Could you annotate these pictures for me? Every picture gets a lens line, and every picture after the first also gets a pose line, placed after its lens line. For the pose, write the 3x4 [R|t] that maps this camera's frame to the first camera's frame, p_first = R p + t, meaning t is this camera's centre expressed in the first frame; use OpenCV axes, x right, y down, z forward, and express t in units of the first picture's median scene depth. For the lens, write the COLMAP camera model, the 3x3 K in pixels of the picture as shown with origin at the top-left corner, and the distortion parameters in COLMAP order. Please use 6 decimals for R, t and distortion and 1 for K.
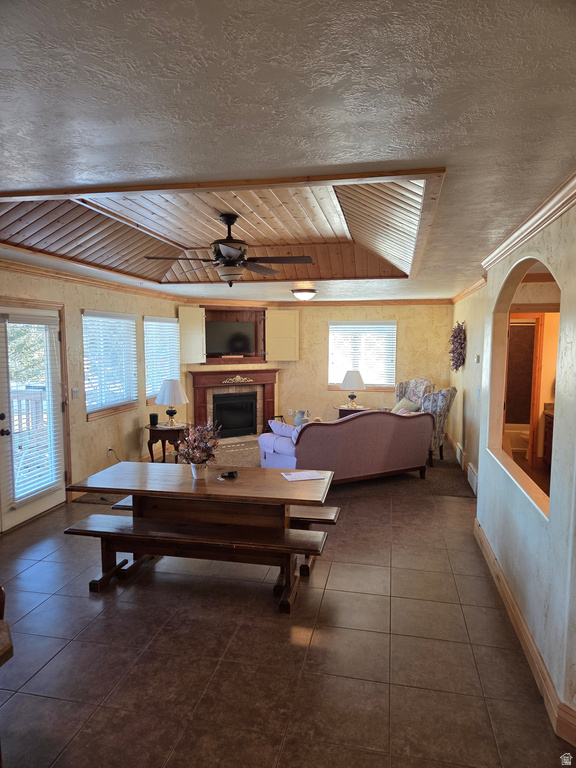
lens RADIAL K [[514.6, 0, 285.0], [0, 514.6, 386.1], [0, 0, 1]] dist [0.072422, -0.006028]
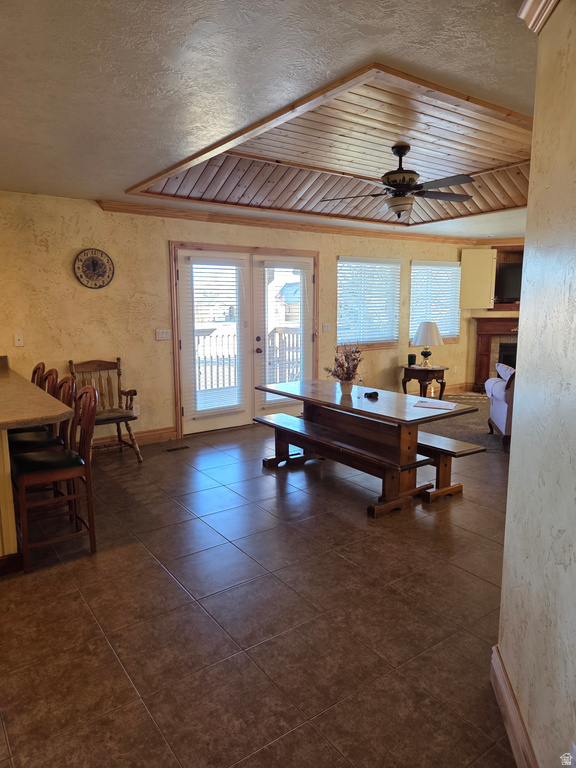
lens RADIAL K [[514.6, 0, 280.9], [0, 514.6, 383.9], [0, 0, 1]] dist [0.072422, -0.006028]
pose [[0.742605, 0.103319, -0.661712, 0.260951], [-0.055196, 0.994109, 0.093276, 0.030915], [0.667451, -0.032743, 0.743933, 0.033915]]
